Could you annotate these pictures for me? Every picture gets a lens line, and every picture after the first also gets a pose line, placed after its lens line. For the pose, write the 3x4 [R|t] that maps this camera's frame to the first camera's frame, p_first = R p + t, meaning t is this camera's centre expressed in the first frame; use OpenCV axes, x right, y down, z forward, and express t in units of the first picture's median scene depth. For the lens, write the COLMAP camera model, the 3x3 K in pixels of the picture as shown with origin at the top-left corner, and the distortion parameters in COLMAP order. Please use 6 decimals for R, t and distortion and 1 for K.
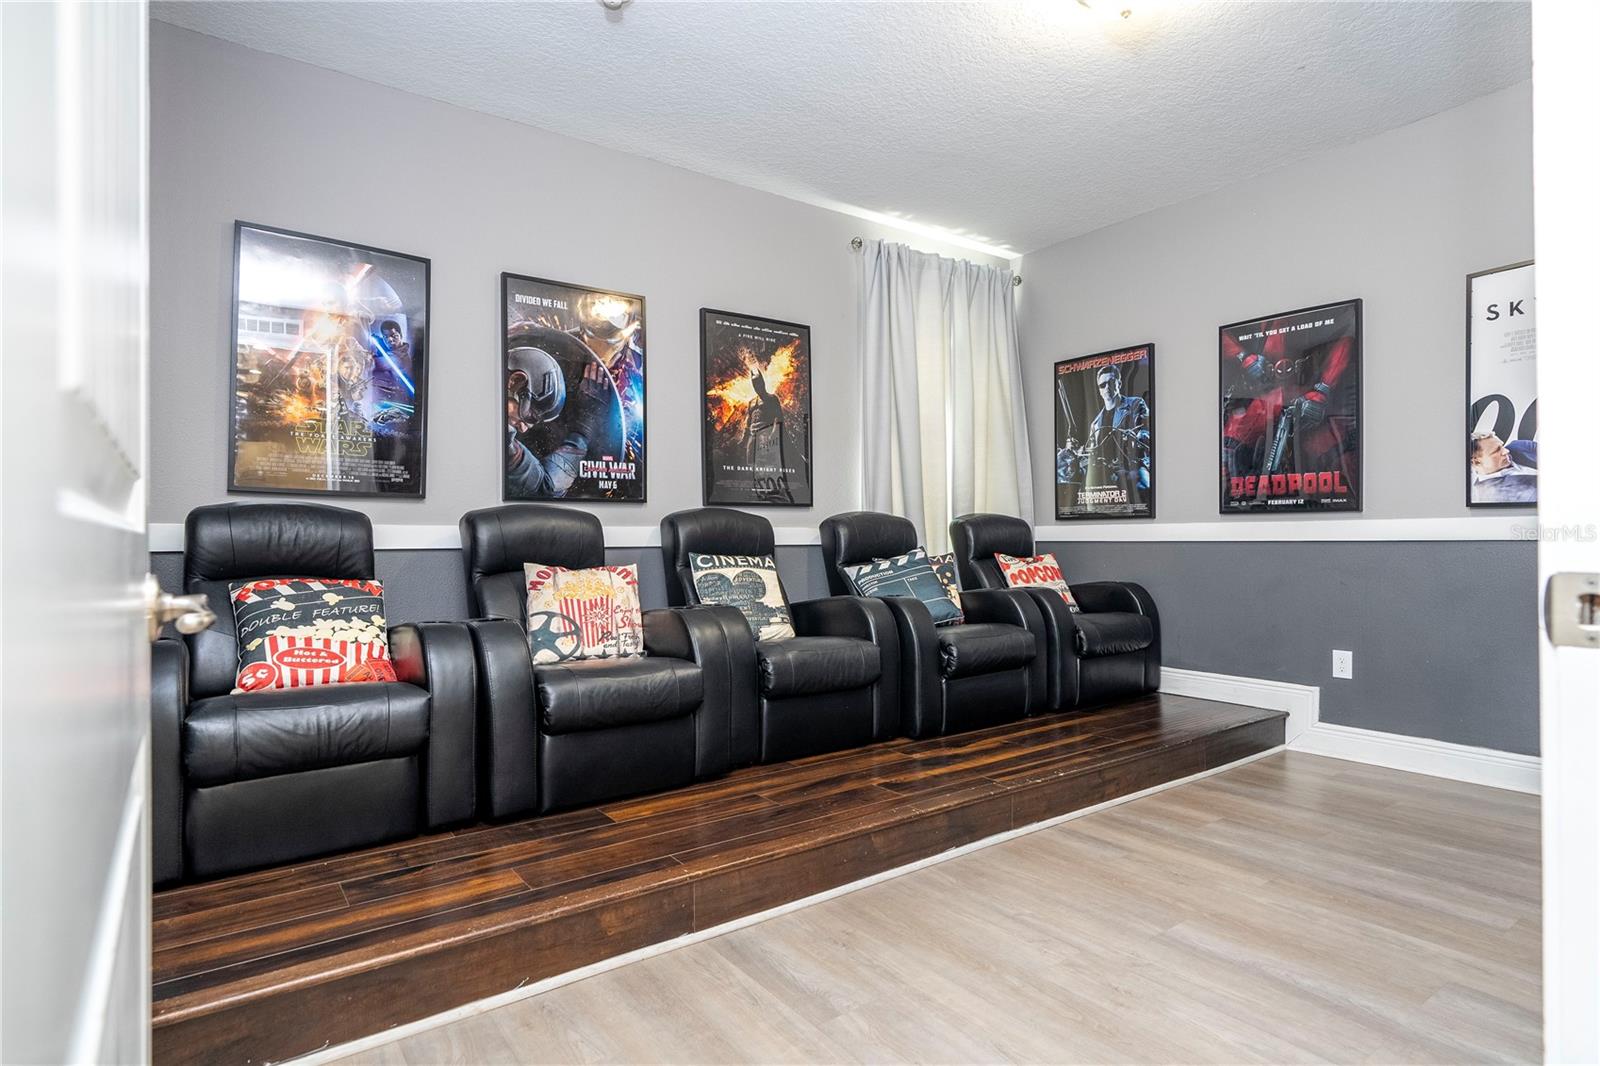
lens RADIAL K [[856.0, 0, 812.8], [0, 856.0, 533.7], [0, 0, 1]] dist [0.002917, 0.000736]
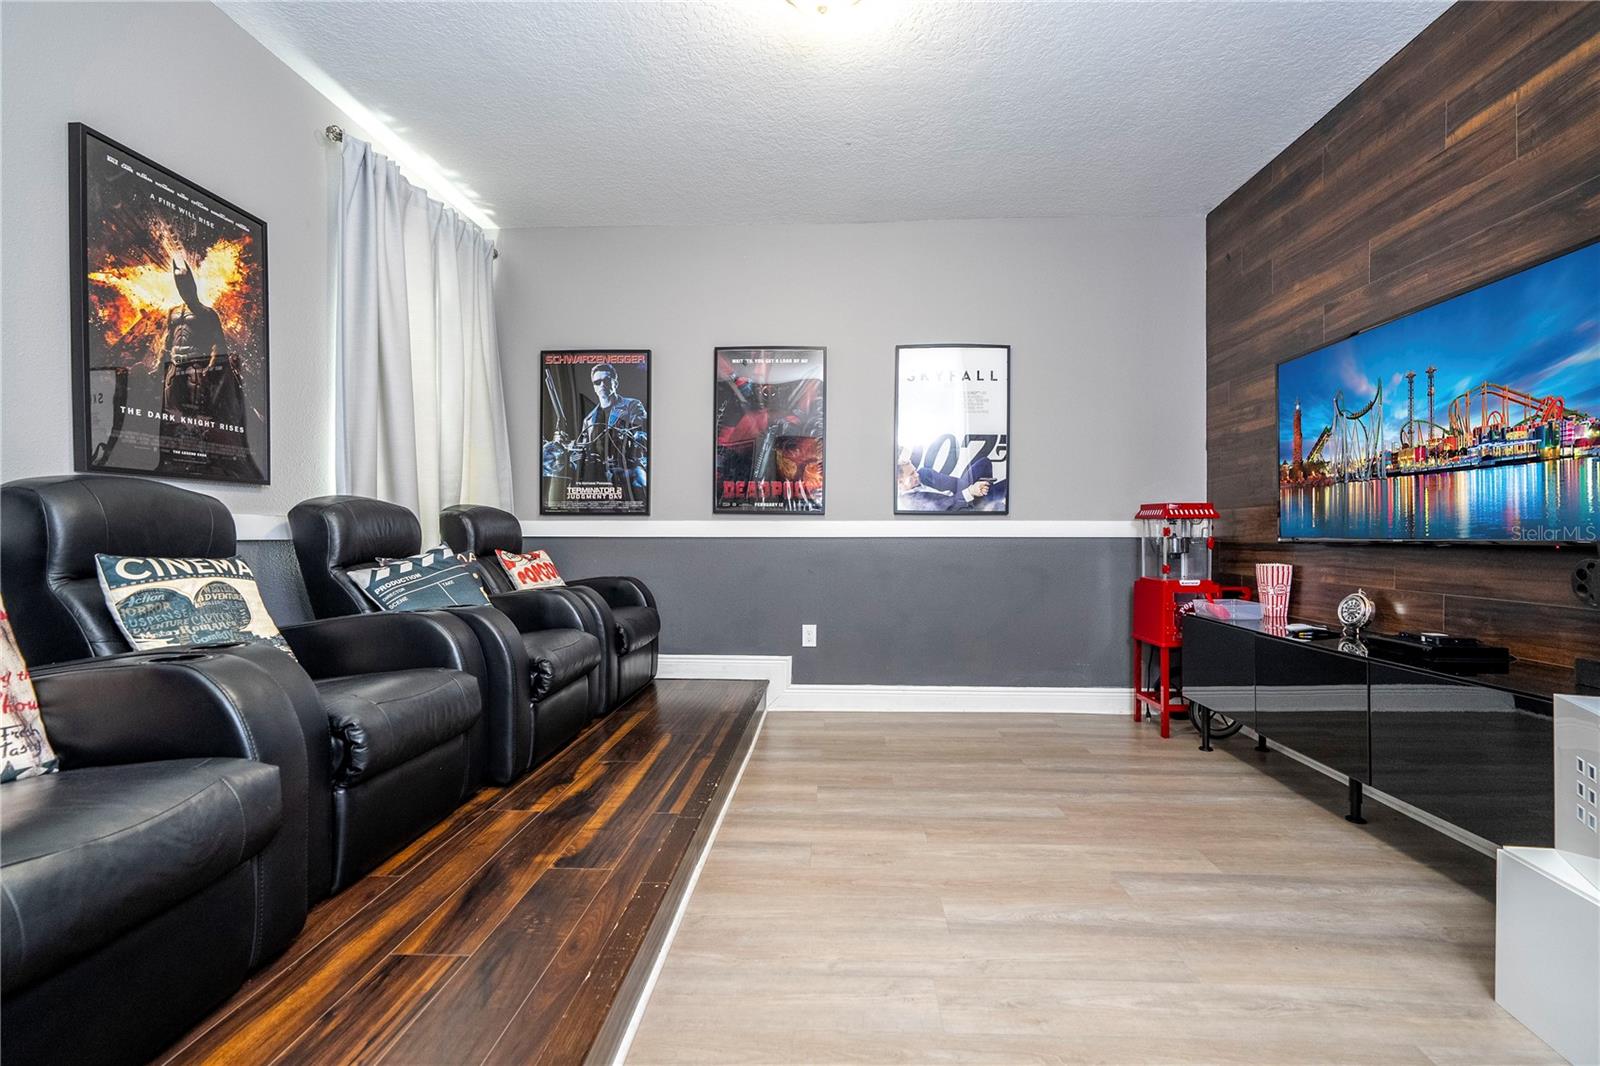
lens RADIAL K [[723.4, 0, 812.1], [0, 723.4, 533.3], [0, 0, 1]] dist [-0.004077, 0.003907]
pose [[0.626378, 0.008209, 0.779476, -0.210647], [-0.009651, 0.999950, -0.002775, 0.005574], [-0.779460, -0.005784, 0.626426, 0.341654]]
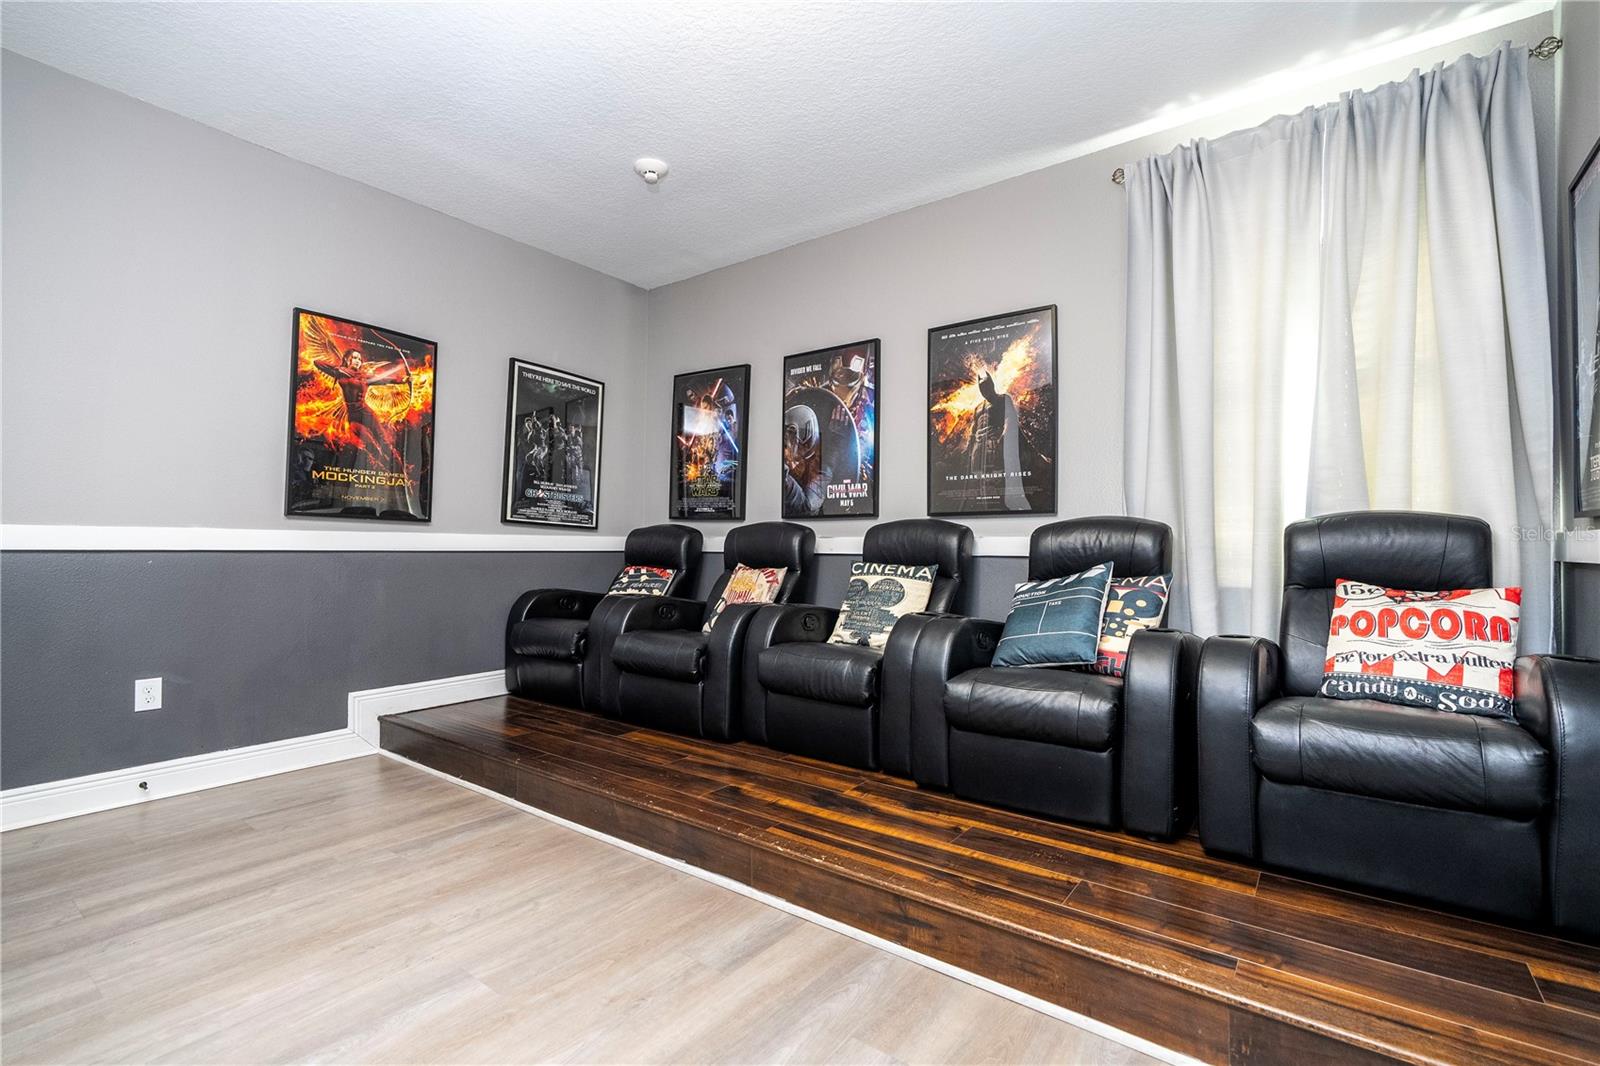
lens RADIAL K [[723.4, 0, 807.3], [0, 723.4, 532.9], [0, 0, 1]] dist [-0.004077, 0.003907]
pose [[0.290216, -0.010820, -0.956900, 0.727495], [-0.004699, 0.999908, -0.012731, -0.000983], [0.956950, 0.008192, 0.290138, 0.644618]]
